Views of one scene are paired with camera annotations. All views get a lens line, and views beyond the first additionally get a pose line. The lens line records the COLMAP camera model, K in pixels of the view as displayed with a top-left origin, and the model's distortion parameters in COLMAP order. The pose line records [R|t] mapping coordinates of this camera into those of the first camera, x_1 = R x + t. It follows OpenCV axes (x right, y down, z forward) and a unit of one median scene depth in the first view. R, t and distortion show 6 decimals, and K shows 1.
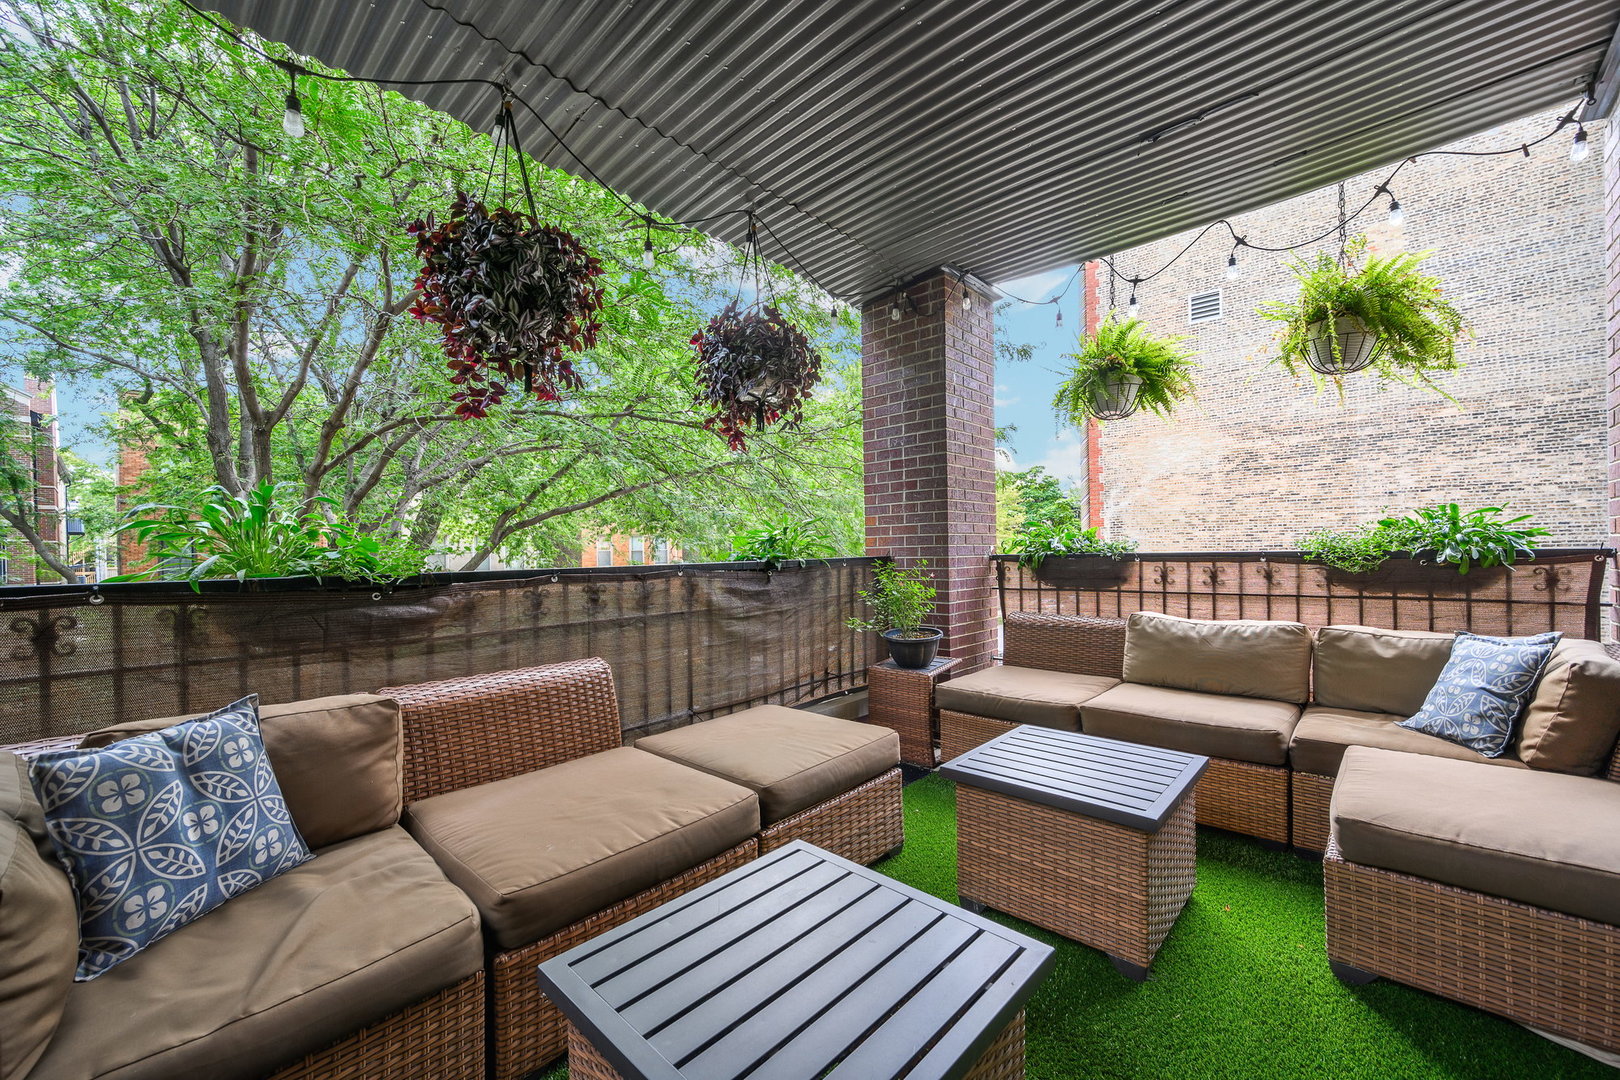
lens RADIAL K [[637.7, 0, 790.2], [0, 637.7, 535.6], [0, 0, 1]] dist [0.002129, -0.000012]
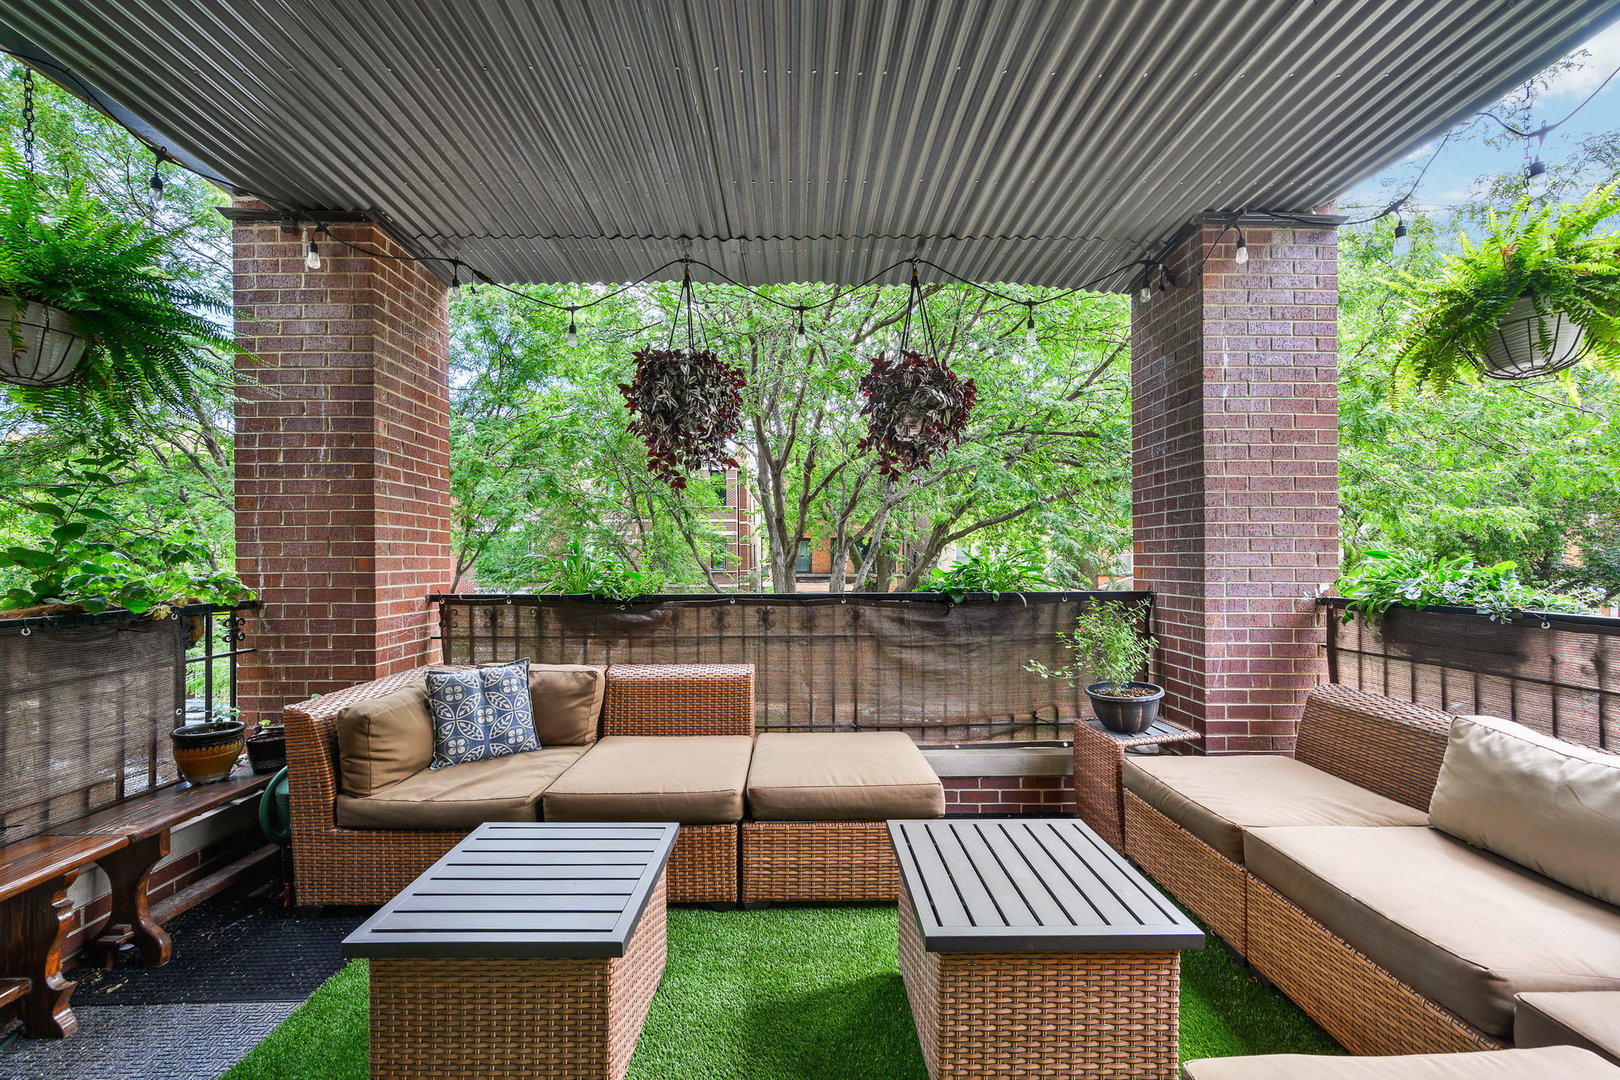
lens RADIAL K [[637.7, 0, 790.2], [0, 637.7, 535.6], [0, 0, 1]] dist [0.002129, -0.000012]
pose [[0.679151, -0.009535, -0.733936, 0.712086], [0.010713, 0.999938, -0.003077, -0.066723], [0.733920, -0.005773, 0.679211, 0.177460]]
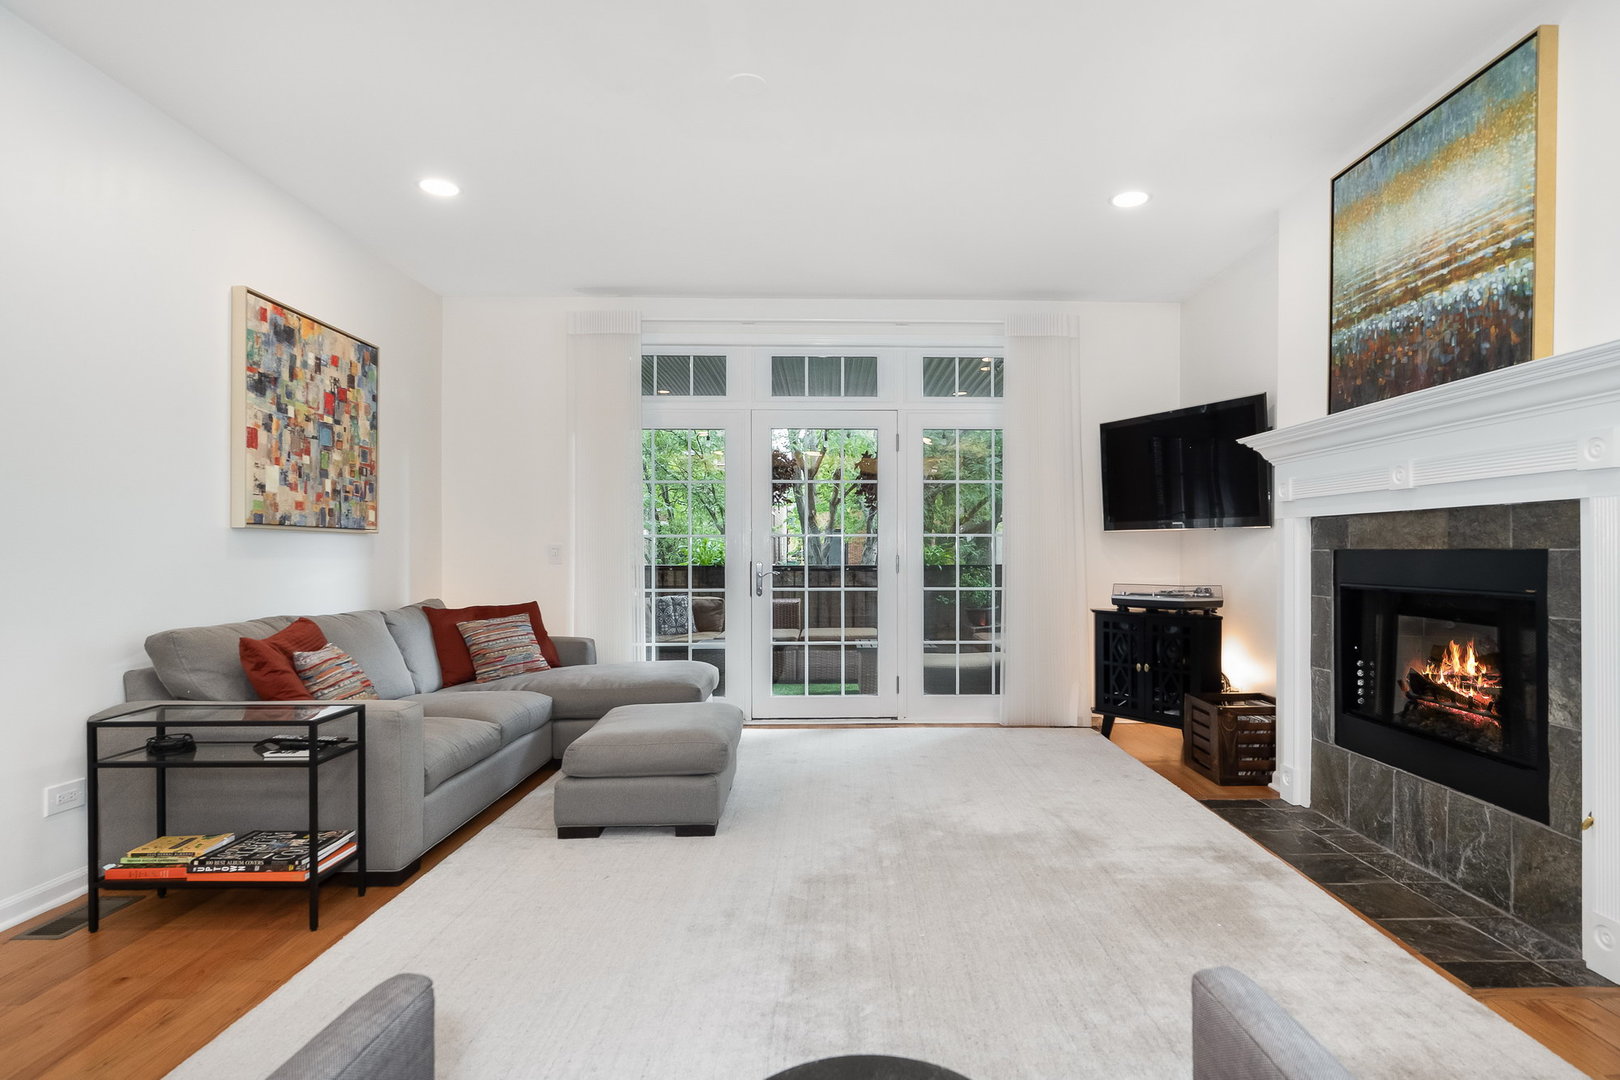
lens RADIAL K [[810.9, 0, 810.0], [0, 810.9, 540.0], [0, 0, 1]] dist [-0.000138, -0.000064]
pose [[0.663453, 0.002495, -0.748214, 2.277377], [0.006811, 0.999933, 0.009374, -0.080648], [0.748187, -0.011315, 0.663391, -1.192771]]
